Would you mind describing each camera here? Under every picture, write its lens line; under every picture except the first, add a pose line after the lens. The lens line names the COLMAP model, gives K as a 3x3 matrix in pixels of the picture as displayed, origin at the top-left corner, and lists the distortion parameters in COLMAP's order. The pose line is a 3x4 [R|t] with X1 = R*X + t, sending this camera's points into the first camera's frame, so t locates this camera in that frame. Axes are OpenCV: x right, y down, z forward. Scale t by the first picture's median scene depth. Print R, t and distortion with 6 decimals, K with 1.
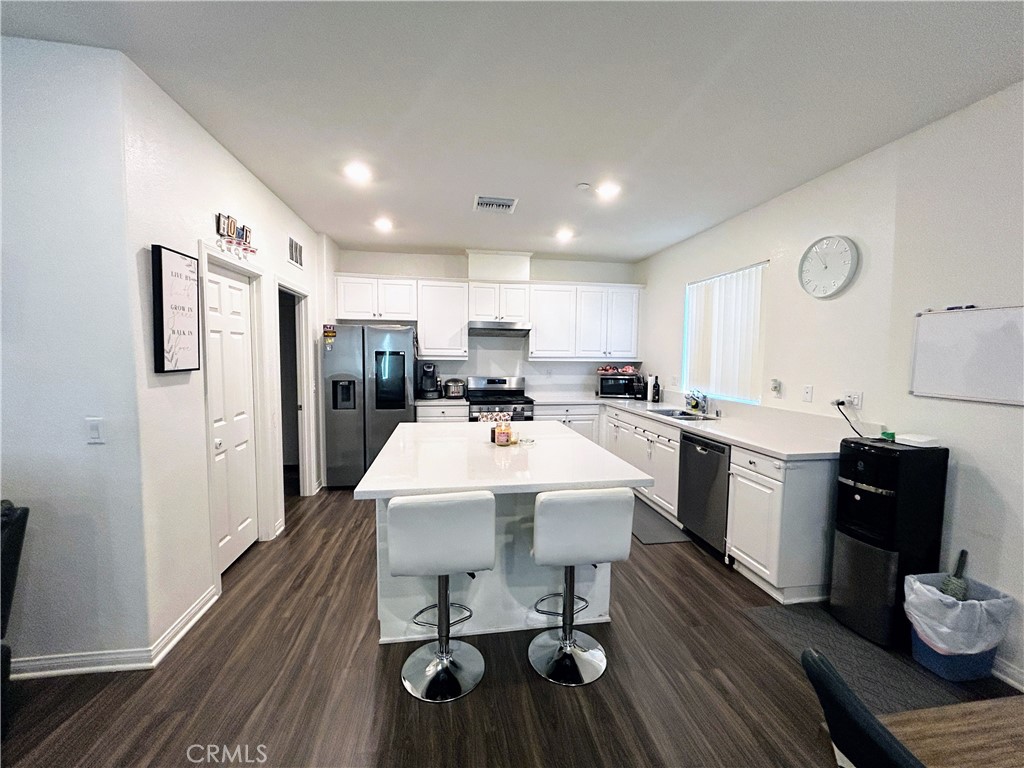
lens RADIAL K [[414.4, 0, 513.9], [0, 414.4, 385.0], [0, 0, 1]] dist [-0.003196, 0.001790]
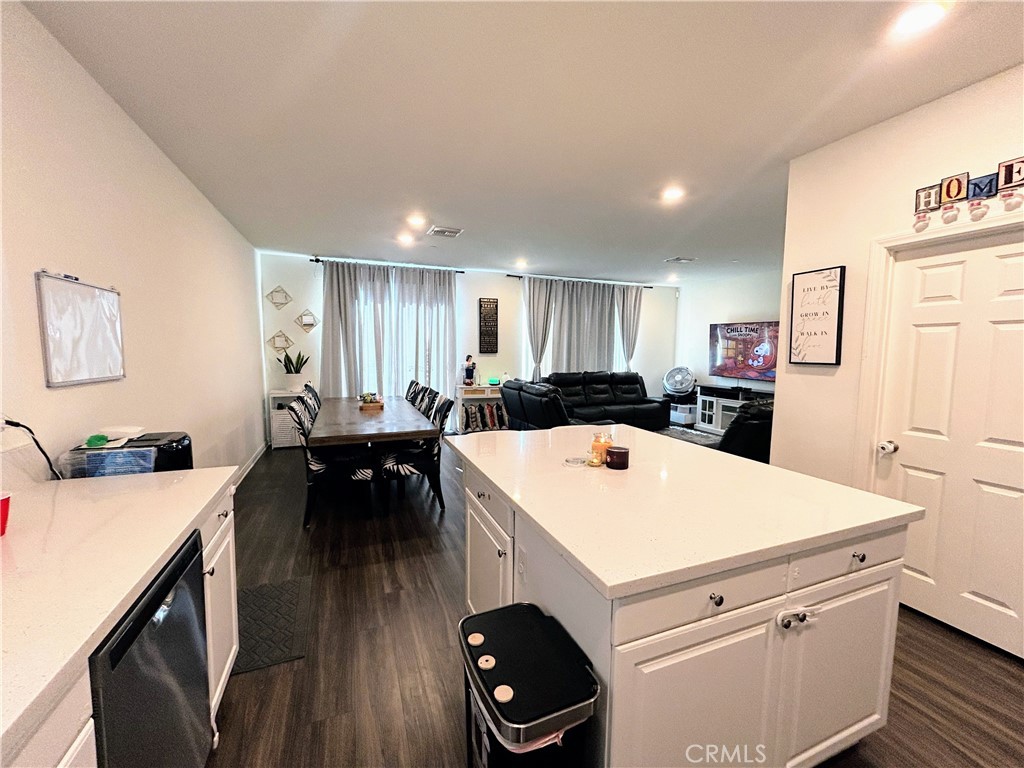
lens RADIAL K [[414.4, 0, 512.5], [0, 414.4, 383.8], [0, 0, 1]] dist [-0.003196, 0.001790]
pose [[-0.976532, -0.003423, -0.215343, 0.186466], [-0.037181, 0.987540, 0.152911, -0.067993], [0.212137, 0.157329, -0.964492, 1.039410]]
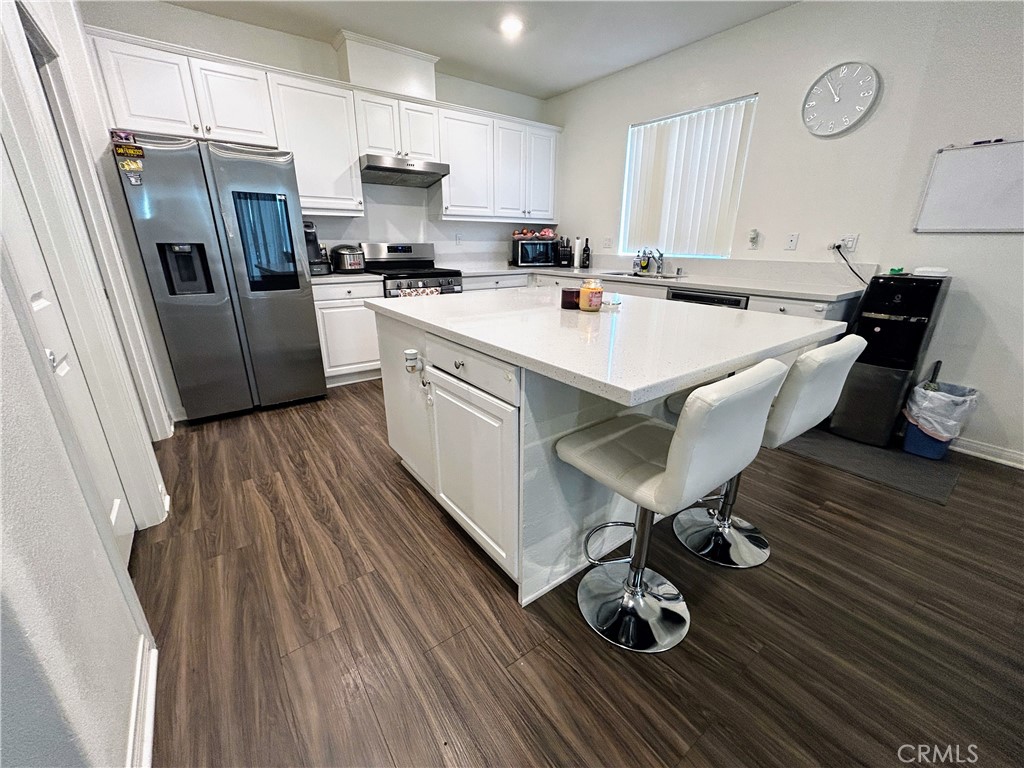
lens RADIAL K [[414.4, 0, 516.2], [0, 414.4, 384.6], [0, 0, 1]] dist [-0.003196, 0.001790]
pose [[0.885719, -0.157555, 0.436667, -0.292751], [0.037048, 0.961634, 0.271822, 0.041505], [-0.462741, -0.224580, 0.857575, 0.252090]]
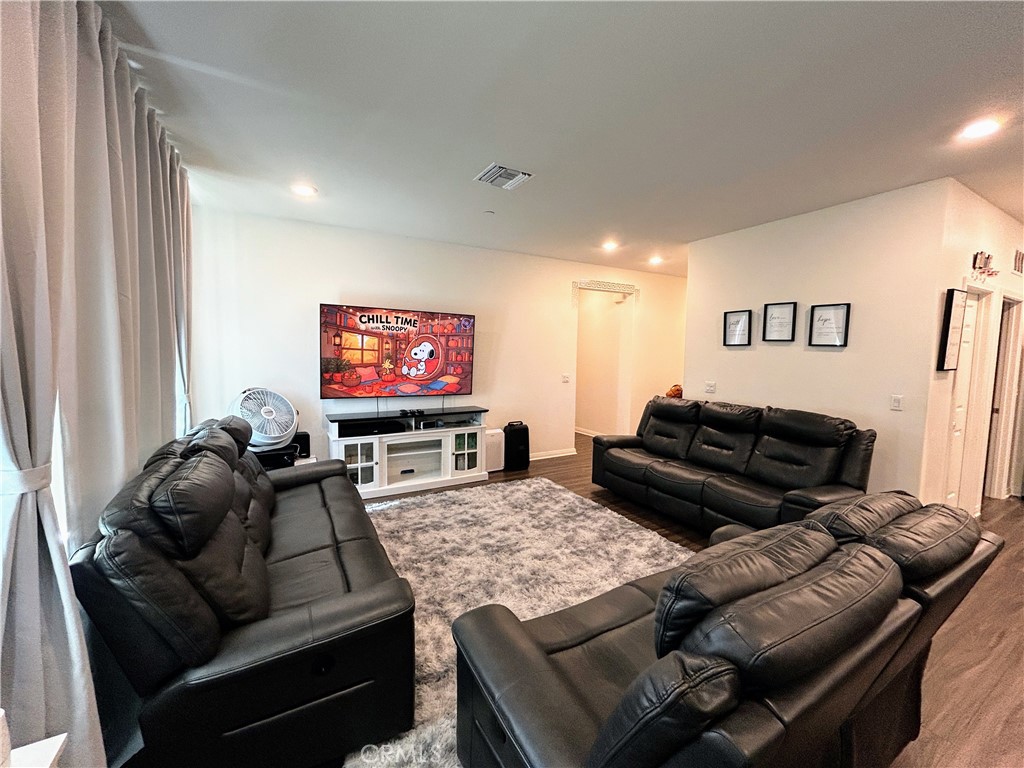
lens RADIAL K [[414.4, 0, 508.6], [0, 414.4, 385.3], [0, 0, 1]] dist [-0.003196, 0.001790]
pose [[0.351153, 0.065886, -0.933997, 0.016867], [-0.073780, 0.996367, 0.042547, 0.037881], [0.933407, 0.053970, 0.354739, -0.514435]]
